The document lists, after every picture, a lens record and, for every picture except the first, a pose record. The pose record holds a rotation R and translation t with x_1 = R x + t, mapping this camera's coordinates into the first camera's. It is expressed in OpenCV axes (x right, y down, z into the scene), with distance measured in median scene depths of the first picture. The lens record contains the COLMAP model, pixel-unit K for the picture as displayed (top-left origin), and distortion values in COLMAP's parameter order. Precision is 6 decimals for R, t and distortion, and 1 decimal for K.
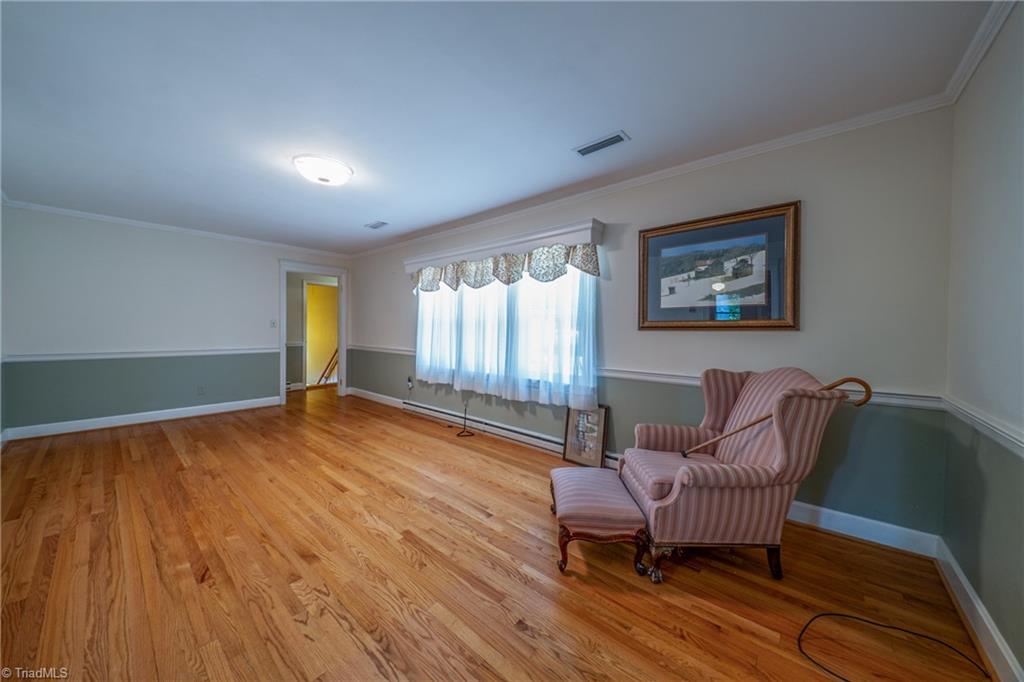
lens RADIAL K [[354.6, 0, 502.7], [0, 354.6, 334.3], [0, 0, 1]] dist [0.008733, -0.000827]
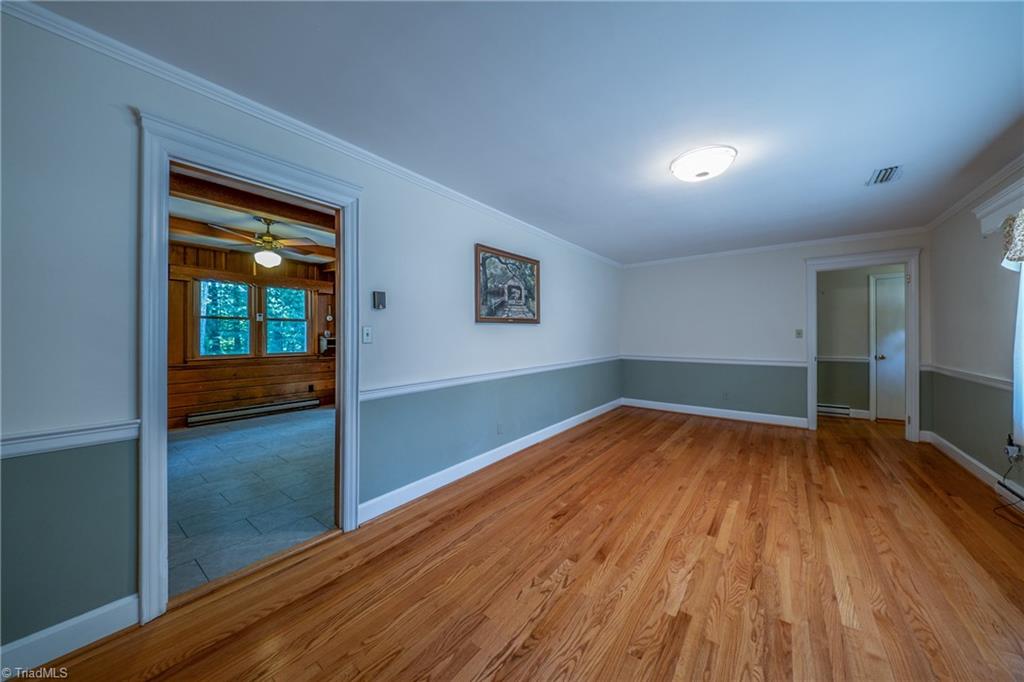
lens RADIAL K [[354.6, 0, 513.4], [0, 354.6, 336.0], [0, 0, 1]] dist [0.008733, -0.000827]
pose [[0.072369, -0.007453, -0.997350, 0.370184], [-0.016485, 0.999827, -0.008668, -0.010438], [0.997242, 0.017068, 0.072234, 0.483292]]
